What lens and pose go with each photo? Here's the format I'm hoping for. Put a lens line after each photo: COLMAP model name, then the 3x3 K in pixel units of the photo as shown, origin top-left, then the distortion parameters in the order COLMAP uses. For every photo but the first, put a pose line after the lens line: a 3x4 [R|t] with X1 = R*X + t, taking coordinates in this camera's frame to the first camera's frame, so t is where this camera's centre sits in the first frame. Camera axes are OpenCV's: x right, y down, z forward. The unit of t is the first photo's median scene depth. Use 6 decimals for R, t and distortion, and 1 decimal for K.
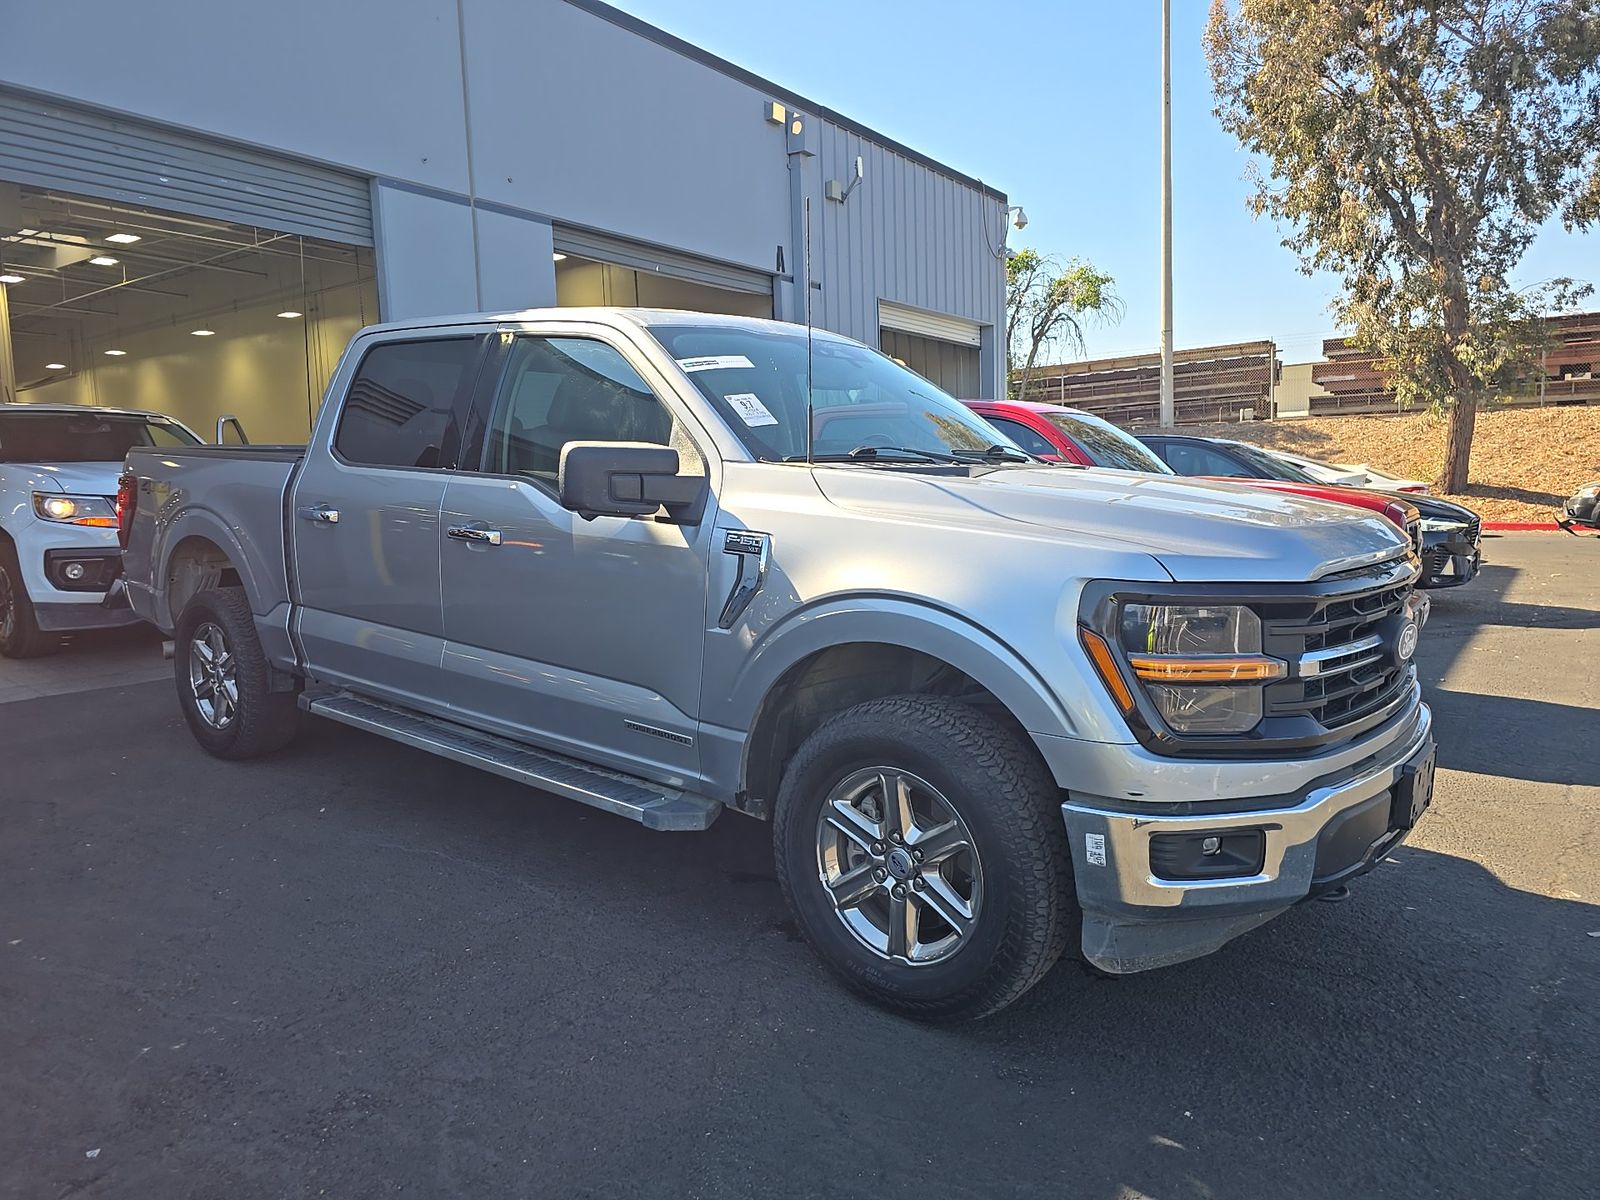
lens RADIAL K [[1054.0, 0, 800.0], [0, 1054.0, 600.0], [0, 0, 1]] dist [0.014555, -0.008302]
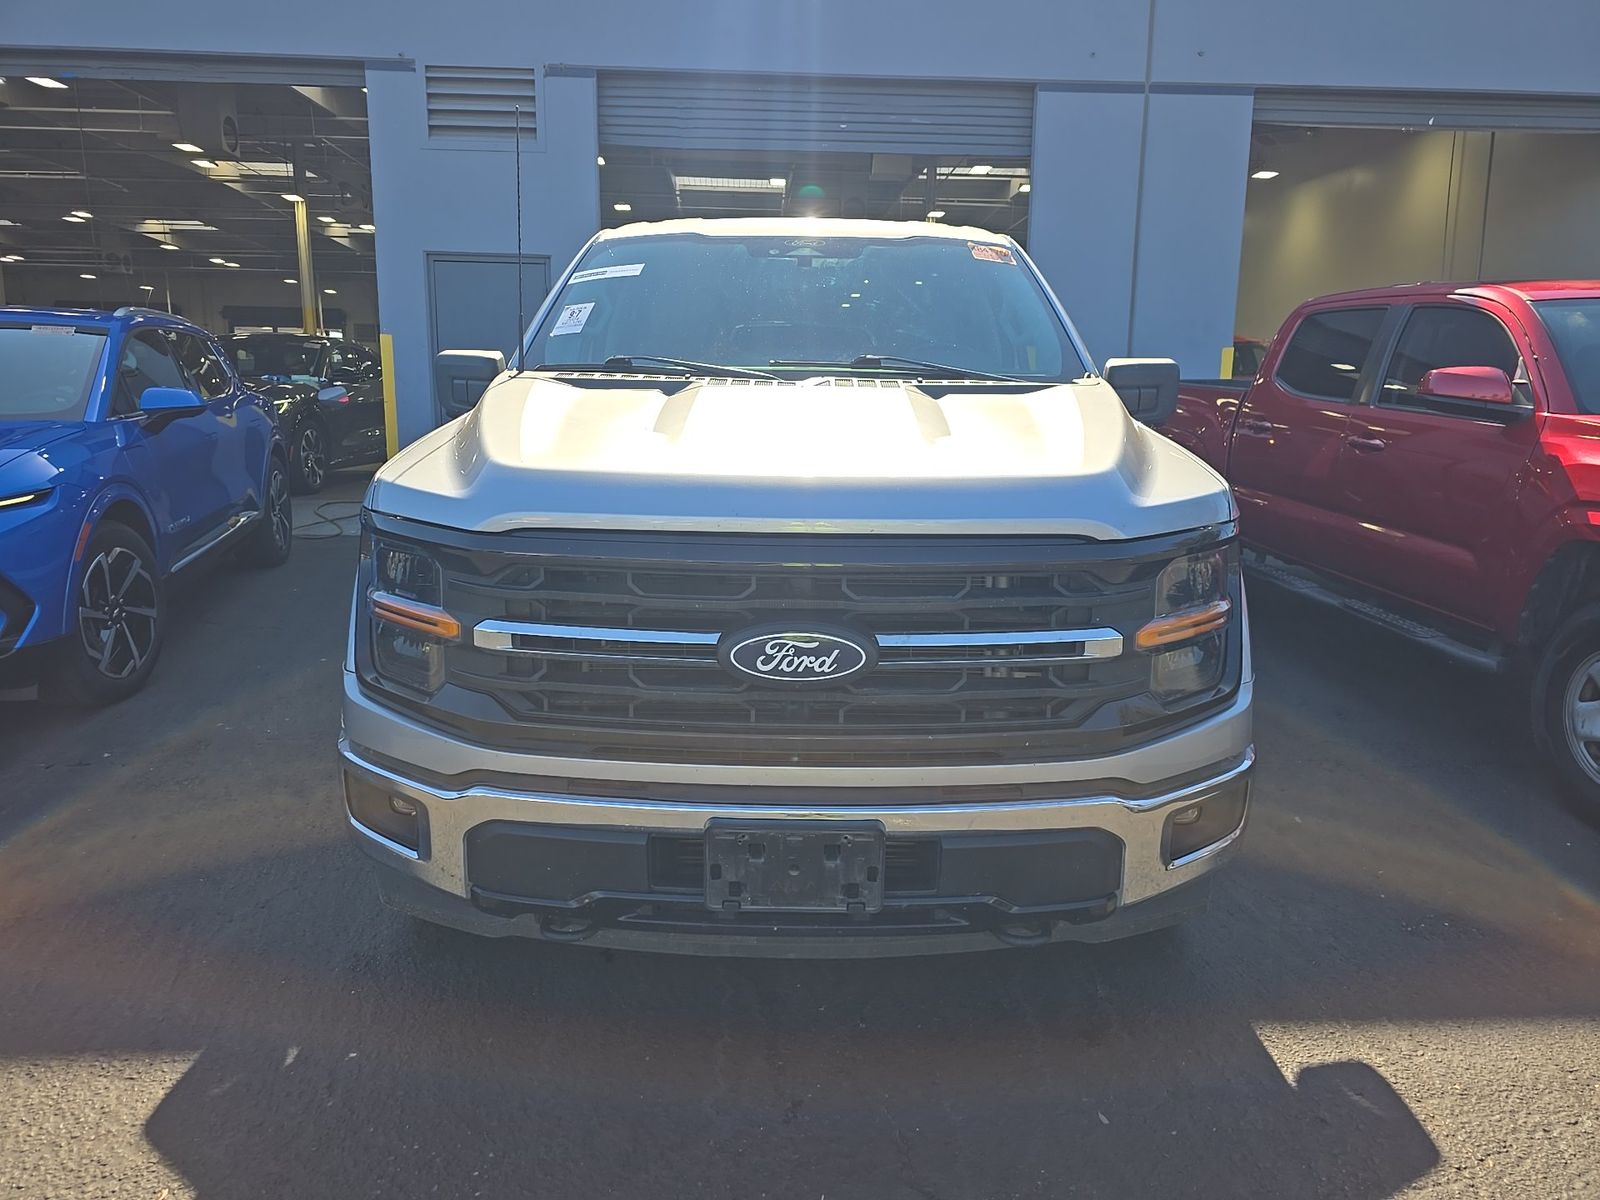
lens RADIAL K [[1054.0, 0, 800.0], [0, 1054.0, 600.0], [0, 0, 1]] dist [0.014555, -0.008302]
pose [[0.638247, 0.173027, -0.750135, 0.302271], [-0.106787, 0.984893, 0.136318, -0.024281], [0.762390, -0.006900, 0.647082, 0.163054]]
